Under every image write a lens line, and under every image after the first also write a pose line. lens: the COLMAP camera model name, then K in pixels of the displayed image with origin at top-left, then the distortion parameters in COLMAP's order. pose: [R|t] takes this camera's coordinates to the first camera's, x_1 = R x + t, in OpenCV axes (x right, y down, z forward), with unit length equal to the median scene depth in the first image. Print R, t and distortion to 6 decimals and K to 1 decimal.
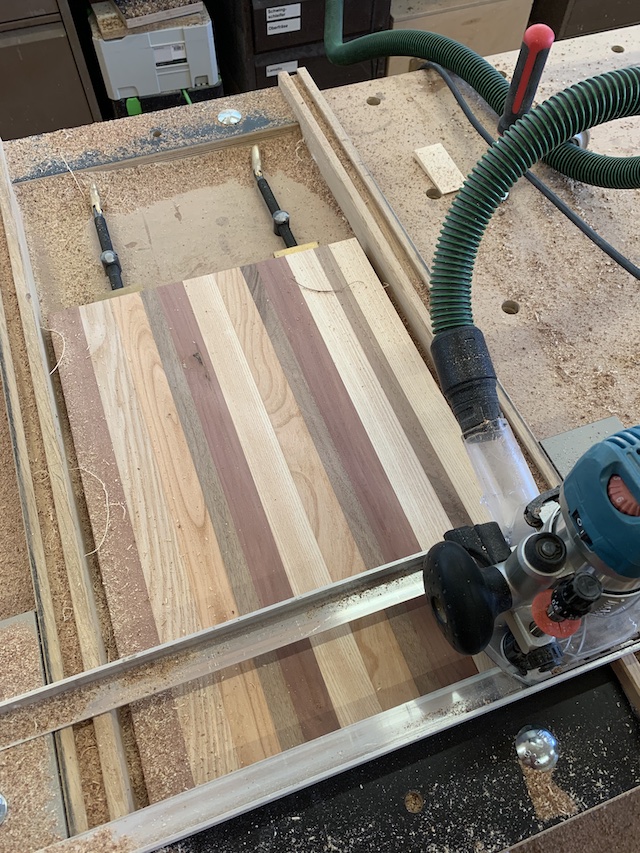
lens RADIAL K [[654.8, 0, 315.8], [0, 654.8, 434.5], [0, 0, 1]] dist [-0.006431, -0.003192]
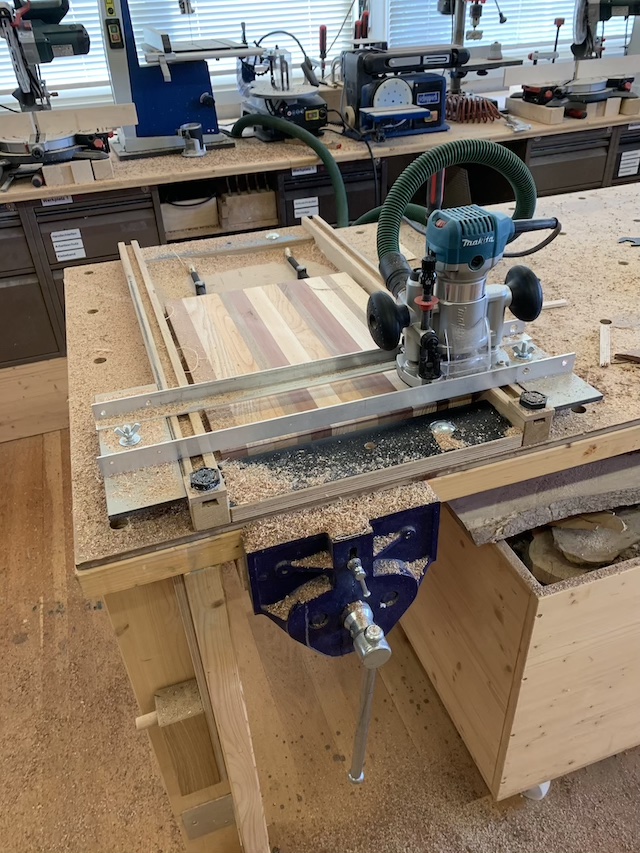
lens RADIAL K [[654.8, 0, 315.8], [0, 654.8, 434.5], [0, 0, 1]] dist [-0.006431, -0.003192]
pose [[0.998297, -0.026805, -0.051808, 0.064746], [0.003694, 0.915433, -0.402454, 0.803970], [0.058214, 0.401578, 0.913973, -0.393746]]
